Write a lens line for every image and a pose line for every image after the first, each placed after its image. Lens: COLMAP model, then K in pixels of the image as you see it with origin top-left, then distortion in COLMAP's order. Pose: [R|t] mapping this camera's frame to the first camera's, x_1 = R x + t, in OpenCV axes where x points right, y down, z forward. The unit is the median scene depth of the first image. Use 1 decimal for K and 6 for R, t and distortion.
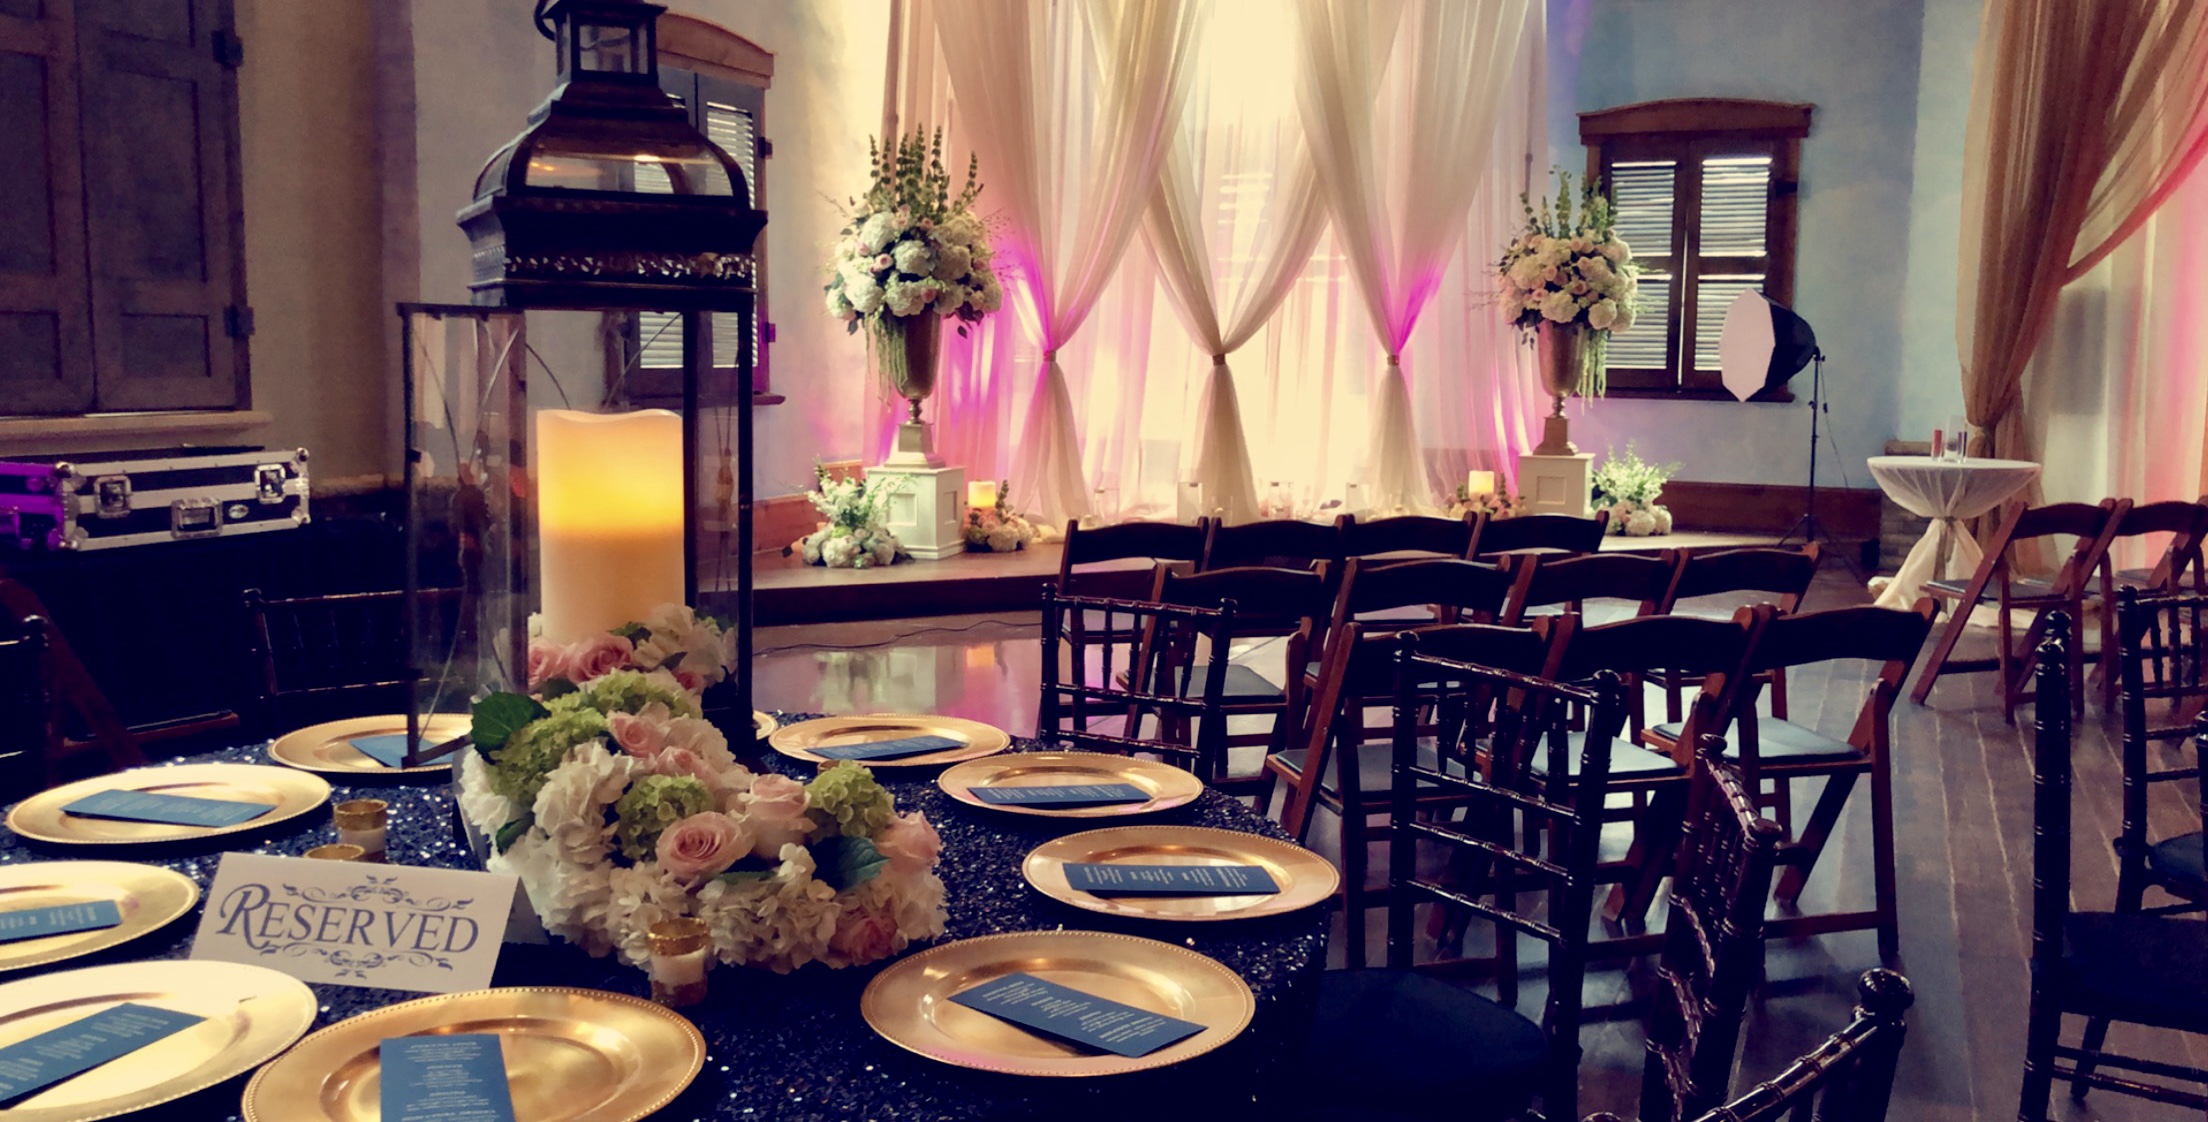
lens RADIAL K [[1743.2, 0, 1104.0], [0, 1743.2, 561.0], [0, 0, 1]] dist [0.007157, 0.000214]
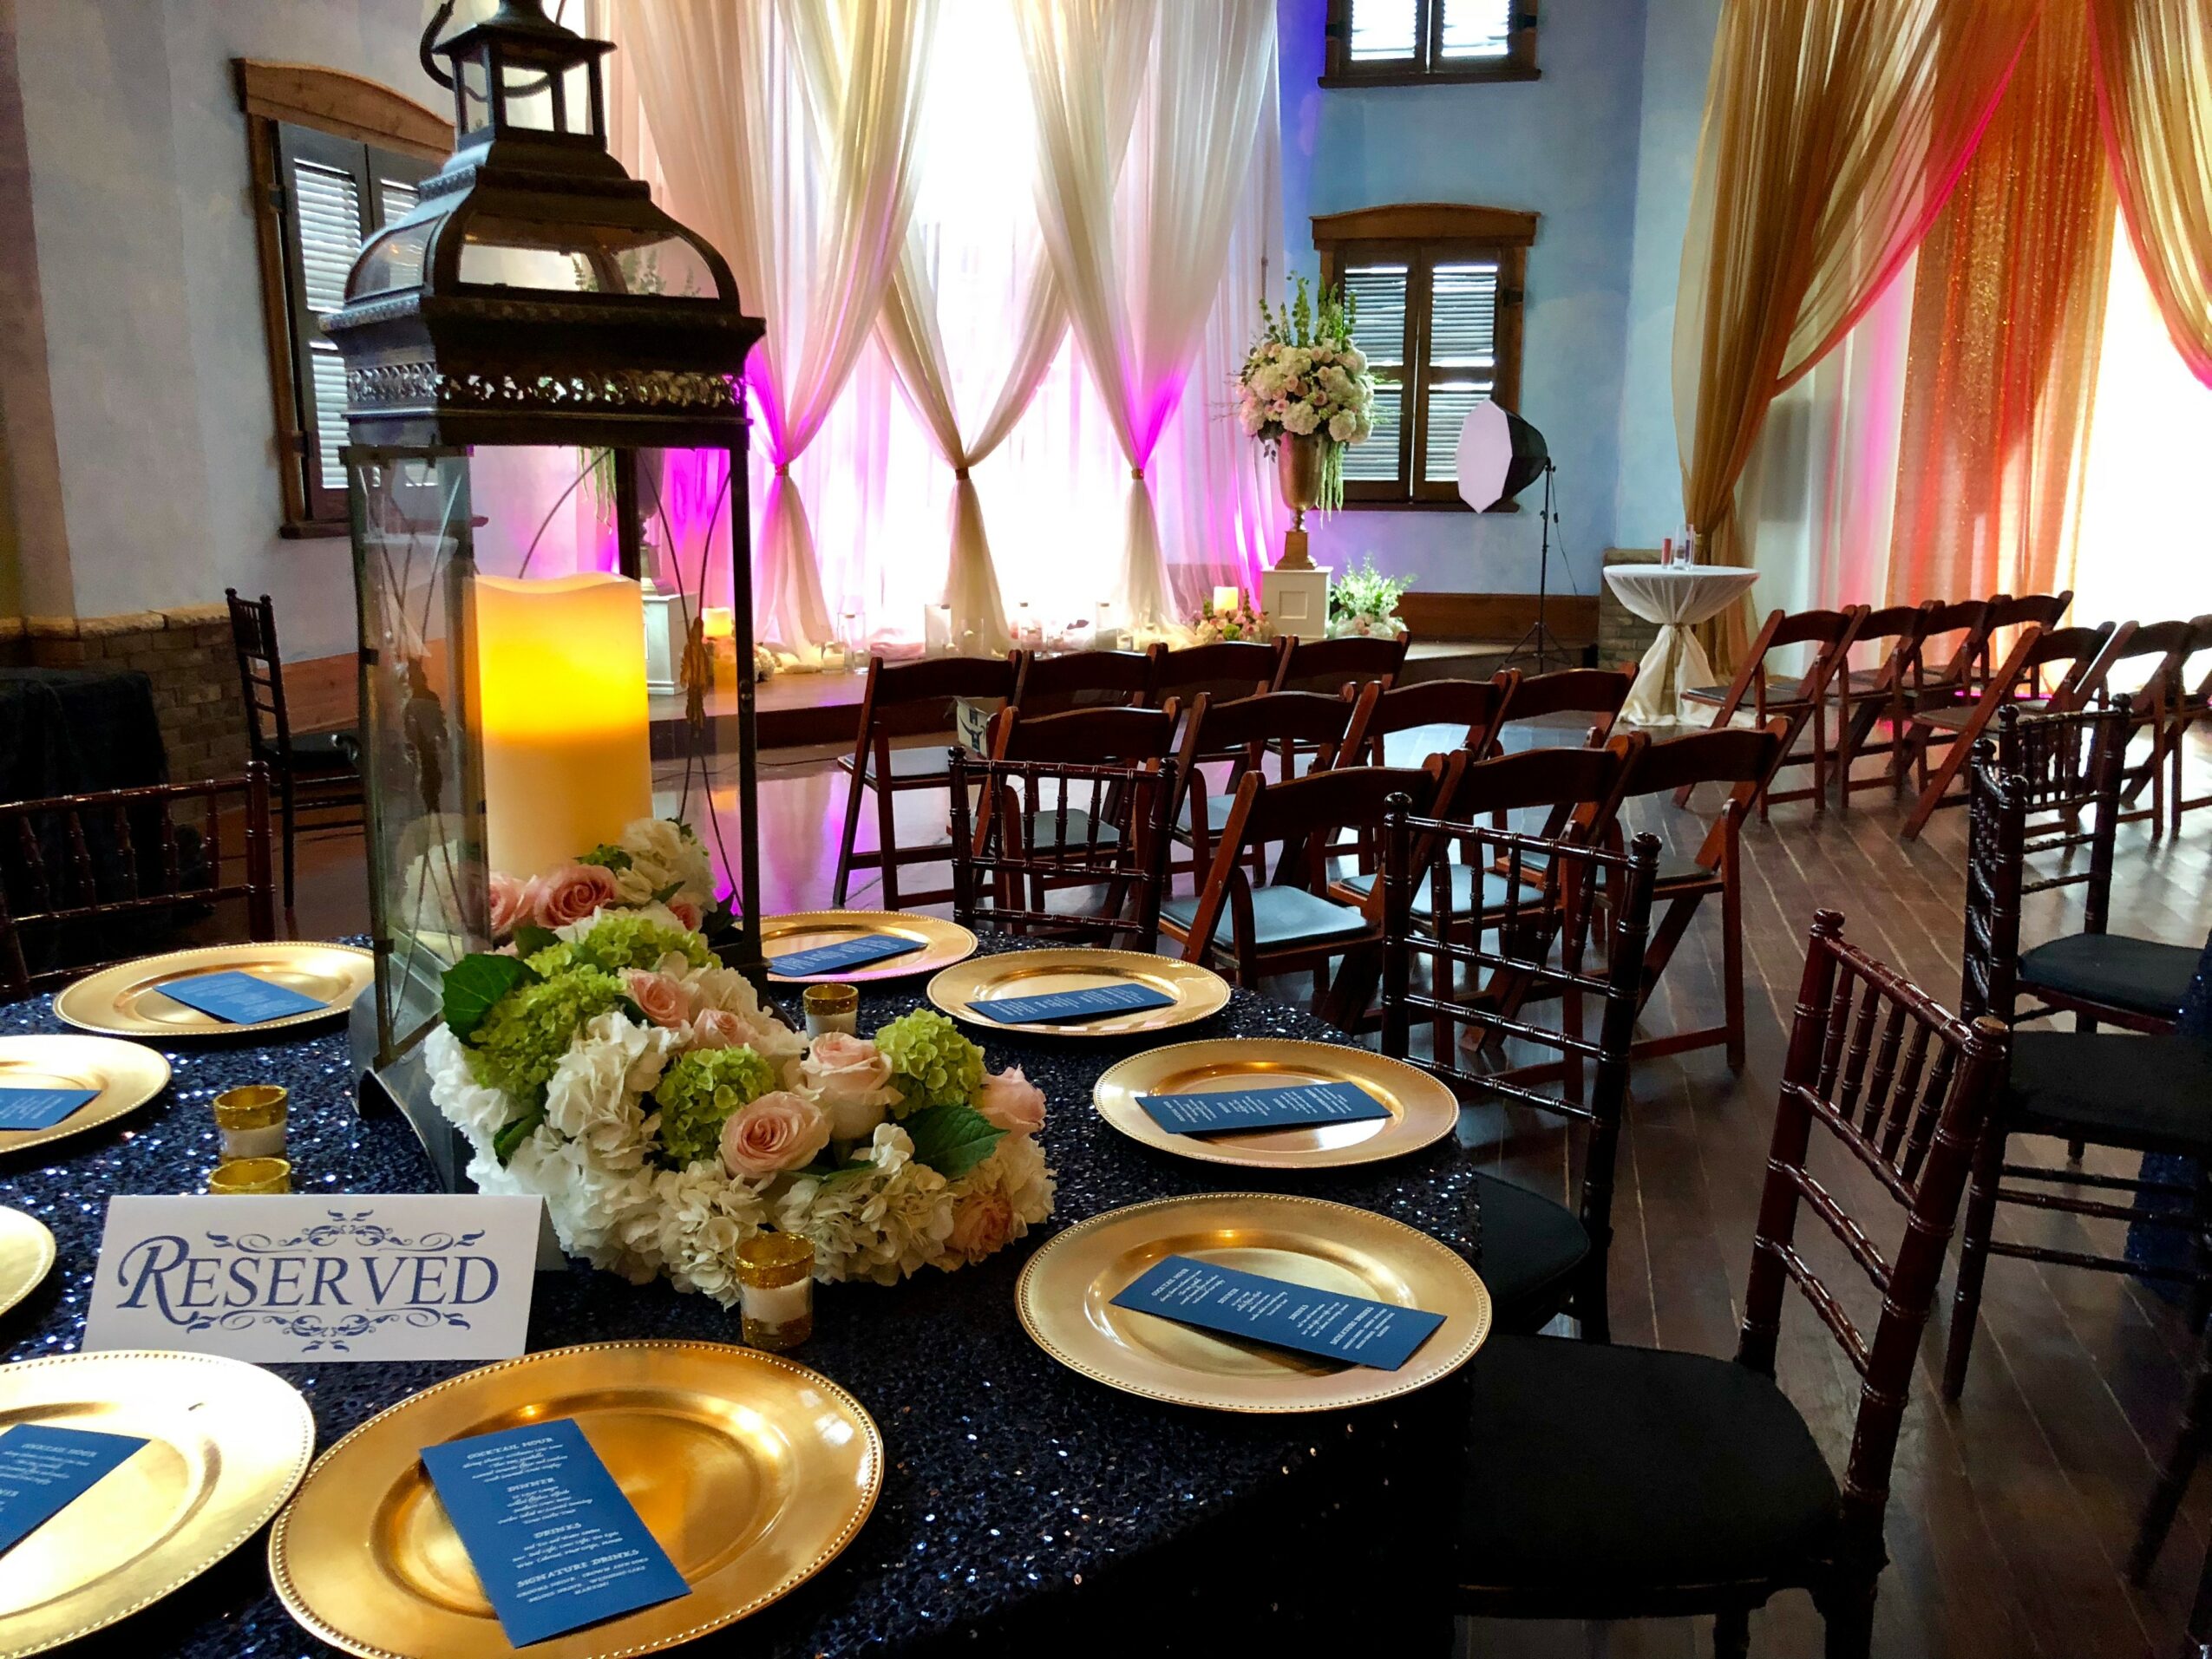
lens RADIAL K [[1722.3, 0, 1106.0], [0, 1722.3, 829.5], [0, 0, 1]] dist [0.027701, -0.001189]
pose [[0.980532, -0.047153, 0.190613, -0.077155], [0.029379, 0.995042, 0.095018, -0.015947], [-0.194148, -0.087568, 0.977056, 0.072428]]
